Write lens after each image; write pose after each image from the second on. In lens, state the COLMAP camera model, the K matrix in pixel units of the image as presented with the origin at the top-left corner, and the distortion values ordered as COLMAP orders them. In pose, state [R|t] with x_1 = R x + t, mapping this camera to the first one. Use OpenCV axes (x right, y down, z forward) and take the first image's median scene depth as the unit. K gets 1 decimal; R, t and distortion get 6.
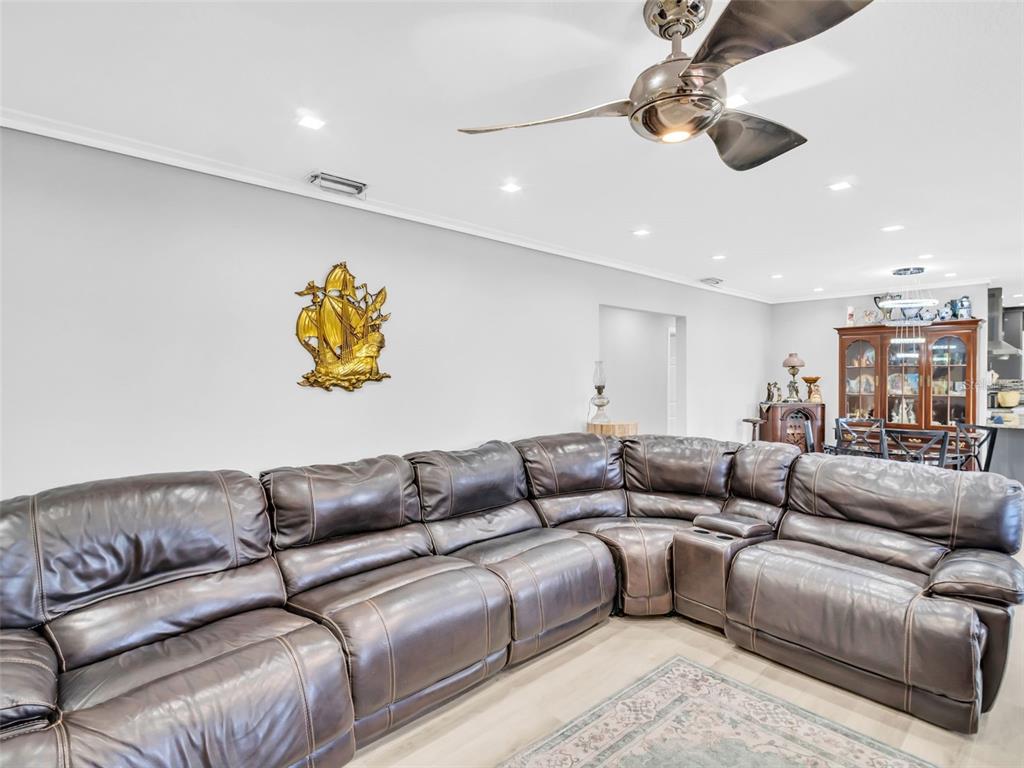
lens RADIAL K [[535.1, 0, 512.0], [0, 535.1, 384.0], [0, 0, 1]] dist [-0.006727, -0.000134]
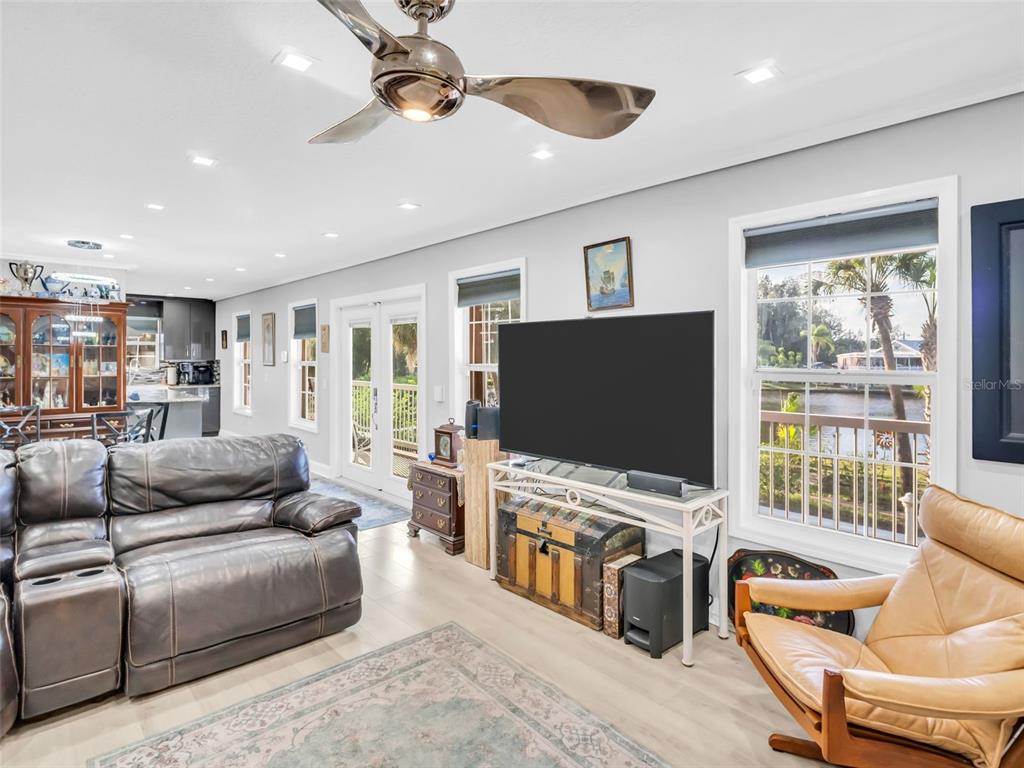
lens RADIAL K [[545.4, 0, 510.2], [0, 545.4, 356.7], [0, 0, 1]] dist [0.001989, 0.000299]
pose [[0.015944, 0.000914, 0.999872, -0.334917], [0.014833, 0.999889, -0.001151, -0.003017], [-0.999763, 0.014849, 0.015929, 0.382284]]
